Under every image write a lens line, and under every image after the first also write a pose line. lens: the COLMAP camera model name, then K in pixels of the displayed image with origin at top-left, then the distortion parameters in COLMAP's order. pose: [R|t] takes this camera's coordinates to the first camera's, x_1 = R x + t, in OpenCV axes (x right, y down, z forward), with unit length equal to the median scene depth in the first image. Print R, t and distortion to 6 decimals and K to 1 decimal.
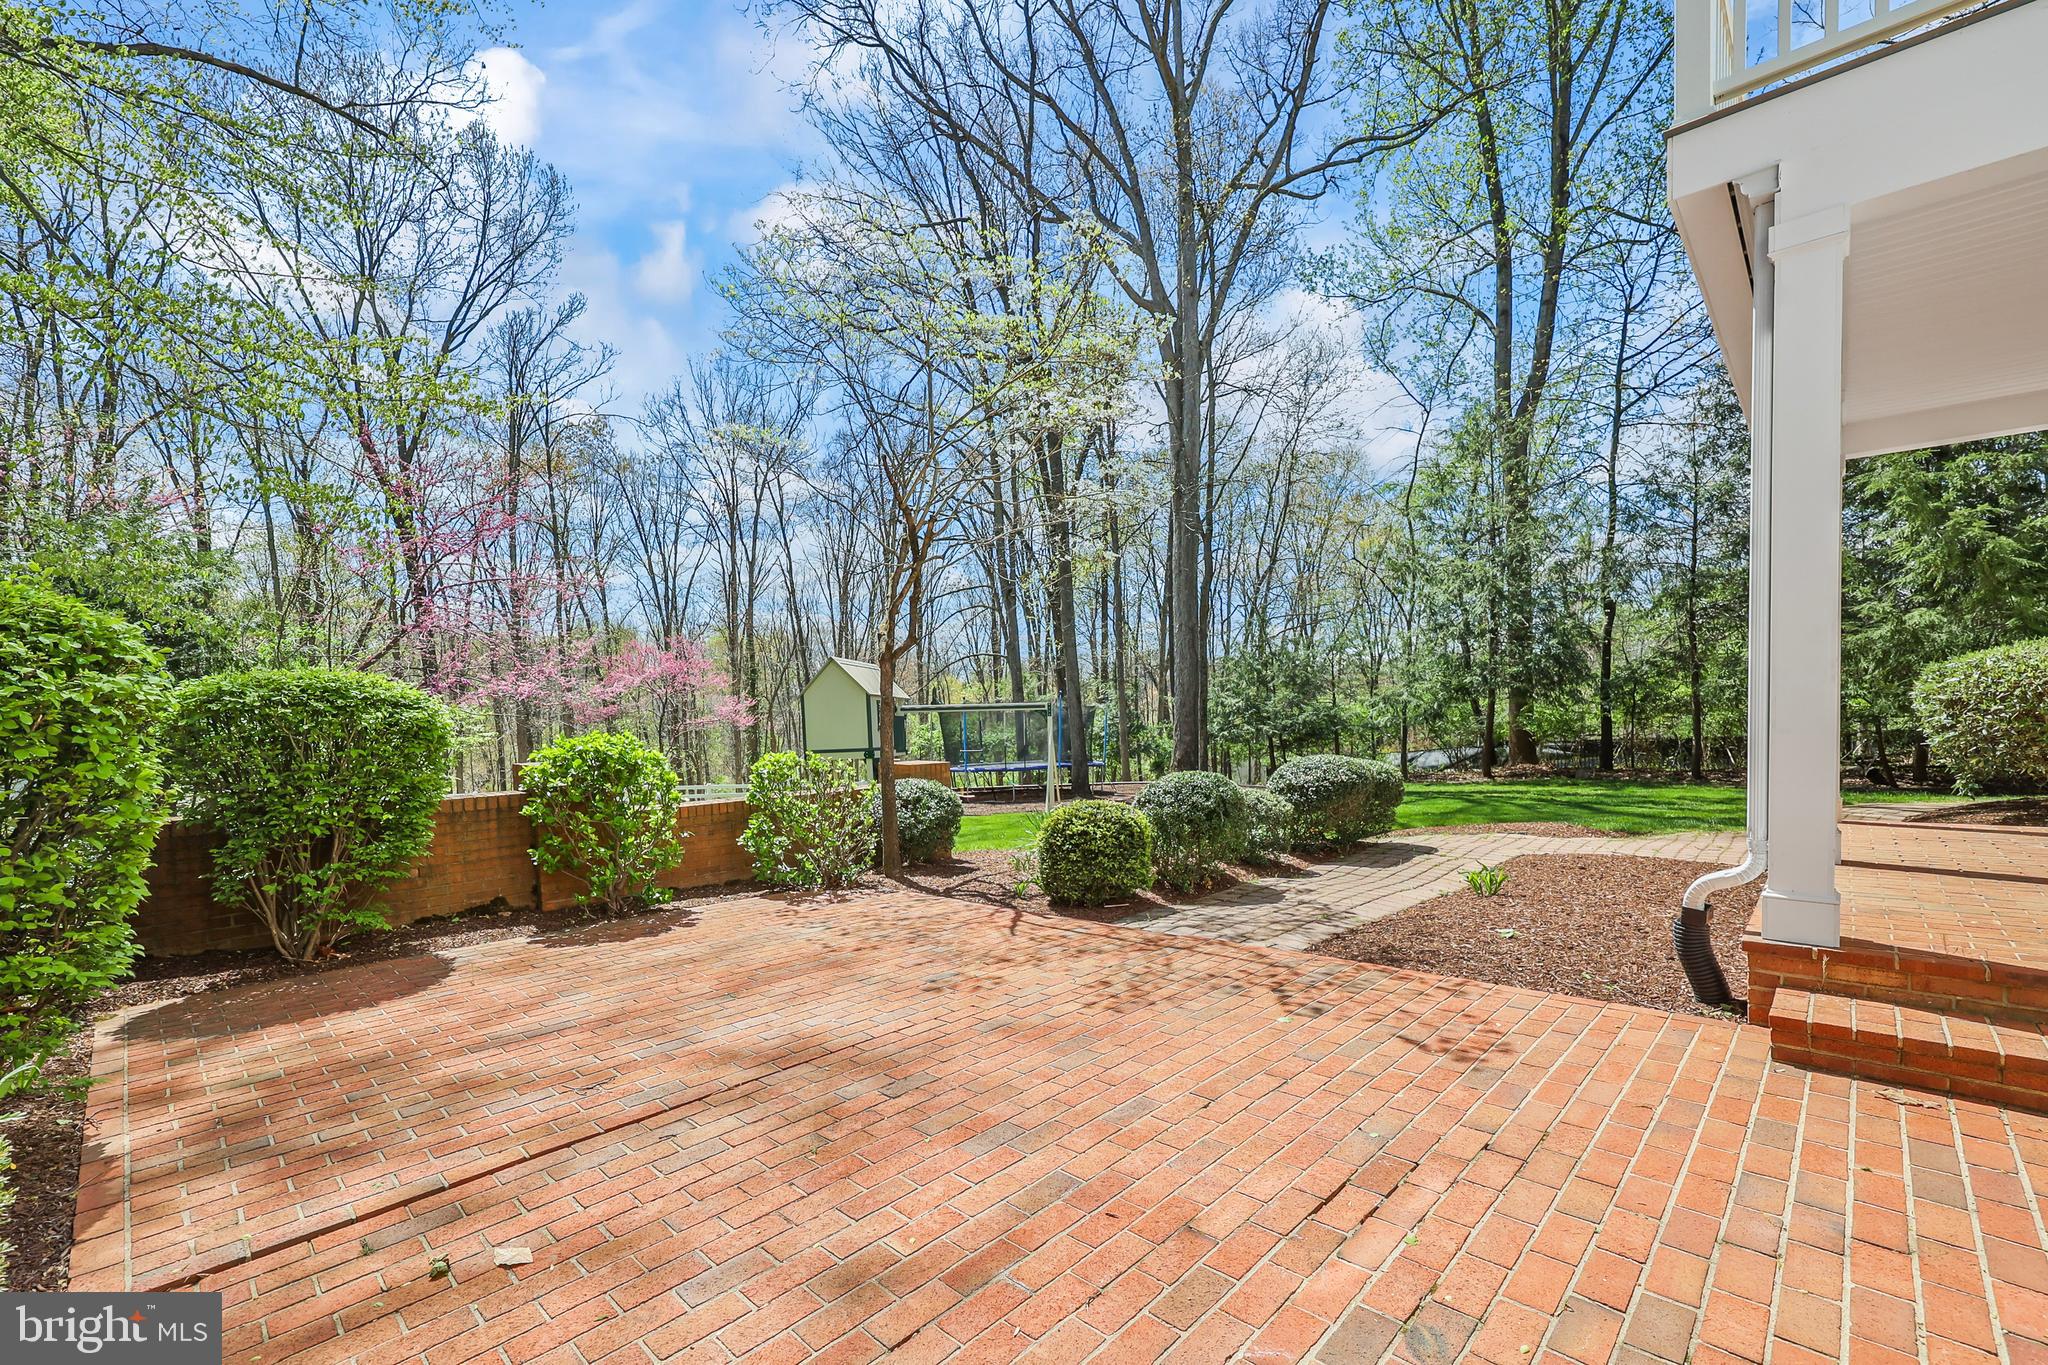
lens RADIAL K [[849.0, 0, 1009.1], [0, 849.0, 760.5], [0, 0, 1]] dist [0.000164, -0.000155]
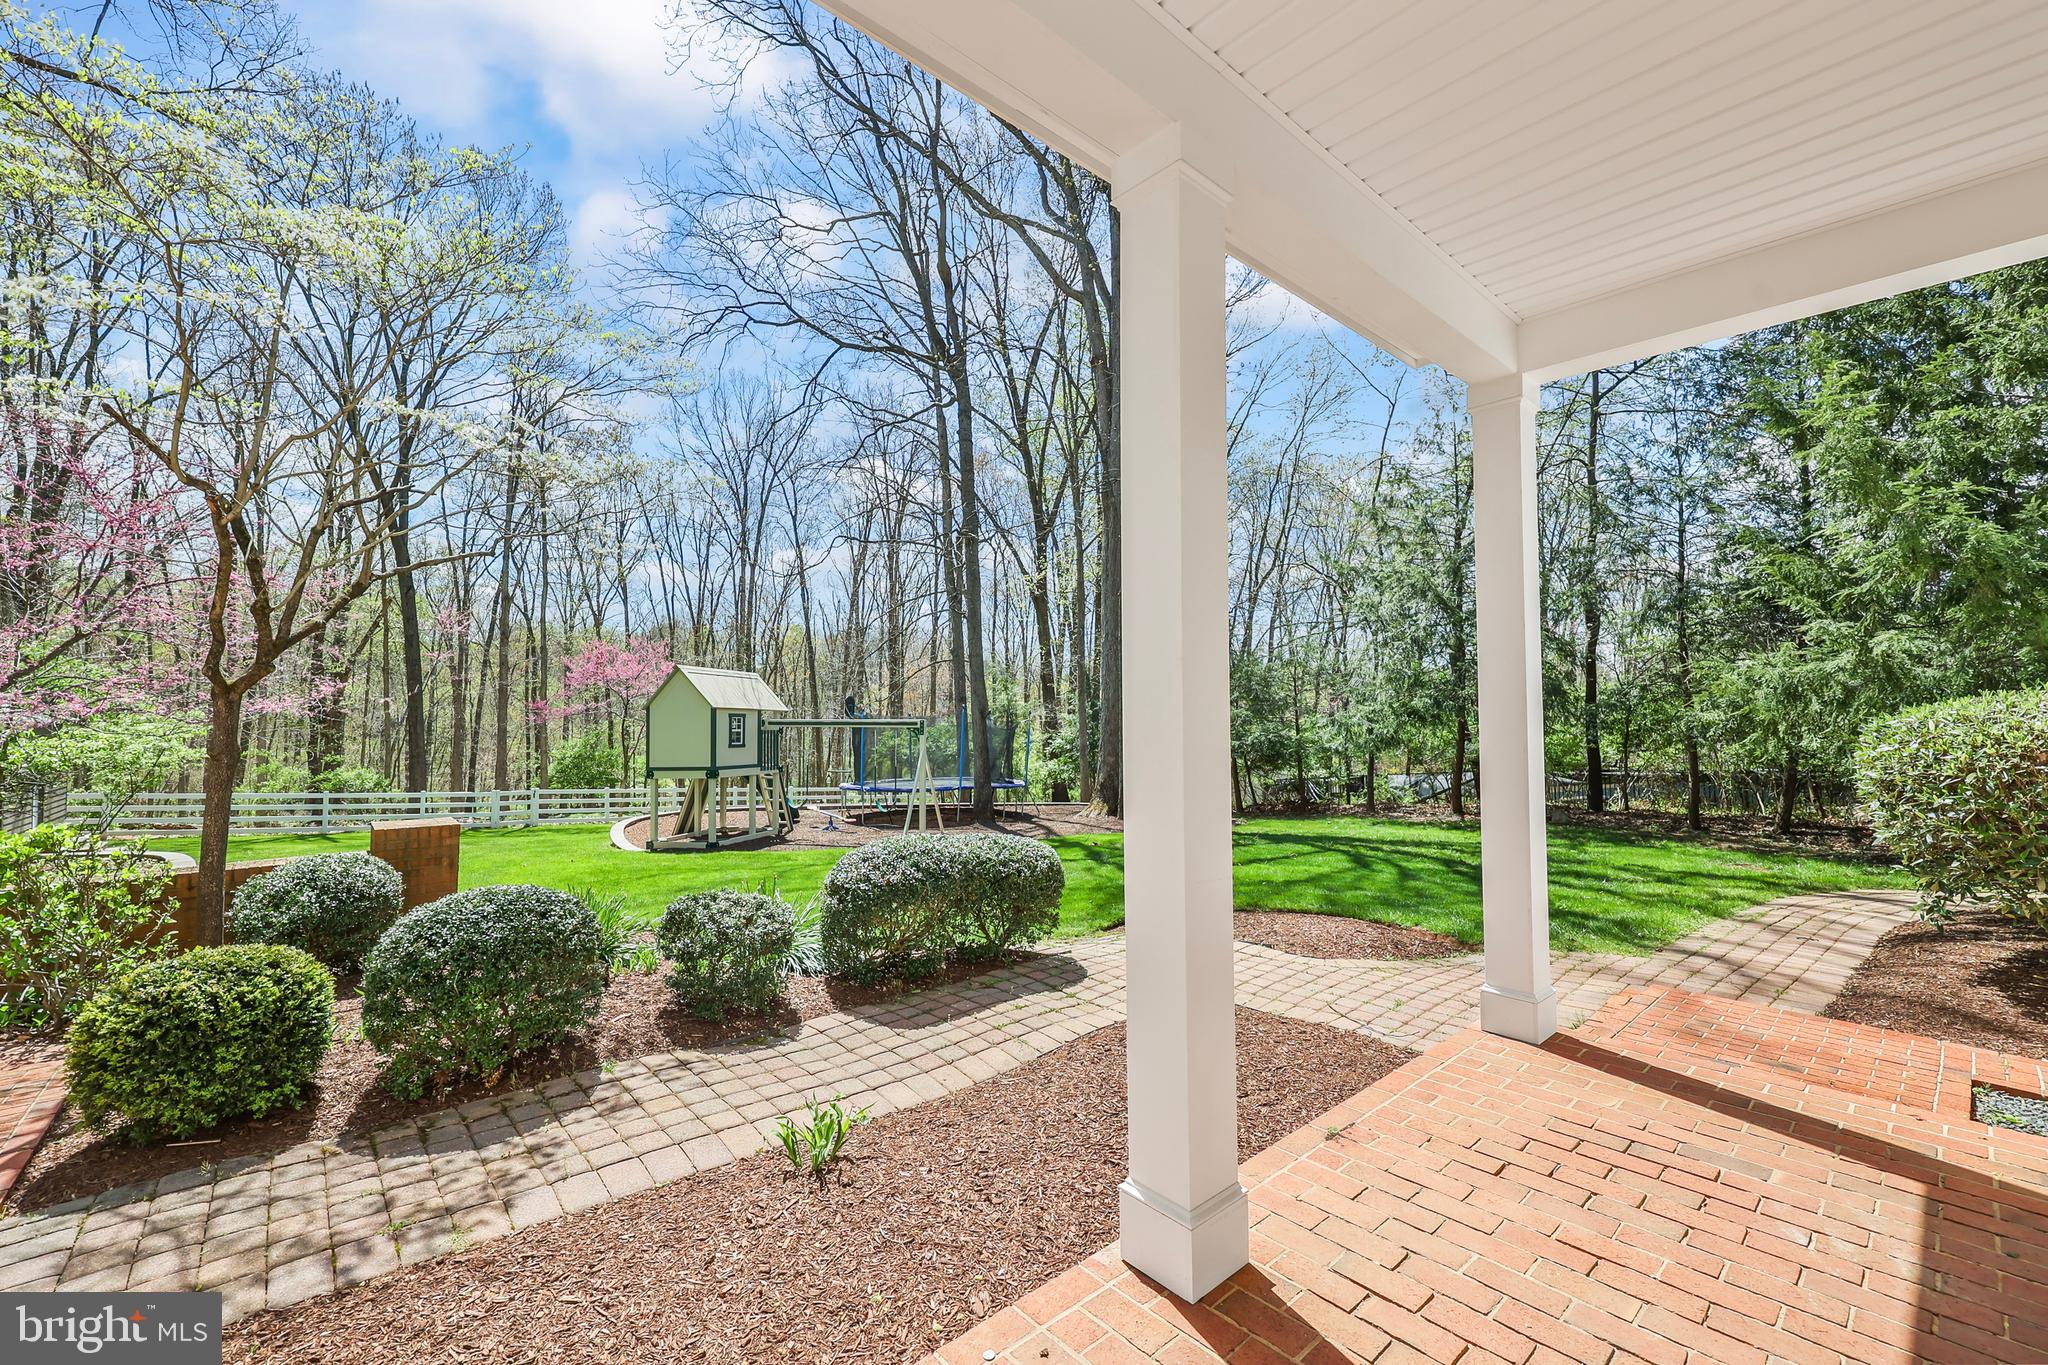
lens RADIAL K [[837.8, 0, 1012.3], [0, 837.8, 693.5], [0, 0, 1]] dist [0.001396, -0.000085]
pose [[0.996934, 0.017320, -0.076306, 0.211552], [-0.023199, 0.996773, -0.076845, -0.030356], [0.074729, 0.078380, 0.994119, 0.134693]]
